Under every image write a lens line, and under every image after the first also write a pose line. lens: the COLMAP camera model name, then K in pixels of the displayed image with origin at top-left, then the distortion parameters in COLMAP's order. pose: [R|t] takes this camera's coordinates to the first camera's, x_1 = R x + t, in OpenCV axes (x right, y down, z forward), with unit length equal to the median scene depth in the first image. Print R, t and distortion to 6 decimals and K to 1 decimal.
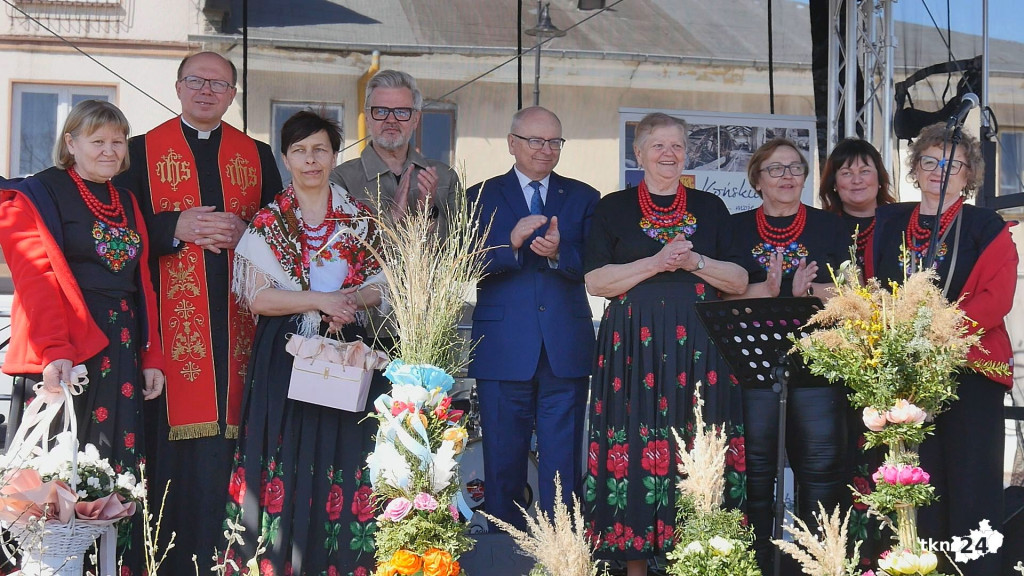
lens RADIAL K [[1669.3, 0, 513.6], [0, 1669.3, 329.1], [0, 0, 1]] dist [-0.050275, 0.129617]
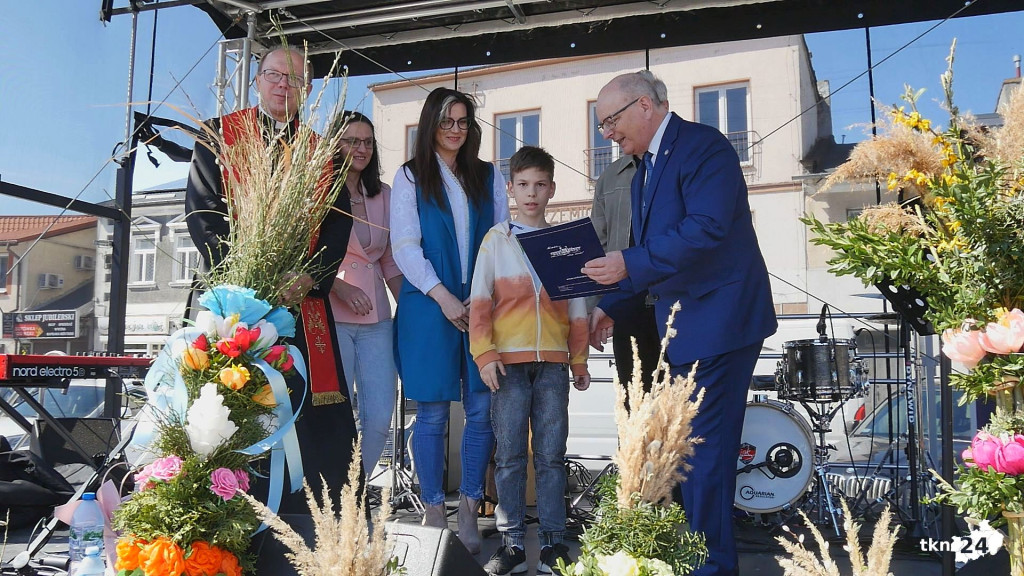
lens RADIAL K [[861.6, 0, 512.0], [0, 861.6, 288.0], [0, 0, 1]] dist [-0.047857, 0.015692]
pose [[0.829887, -0.071175, -0.553373, 0.127623], [0.024556, 0.995528, -0.091220, 0.028623], [0.557391, 0.062113, 0.827923, 0.349912]]
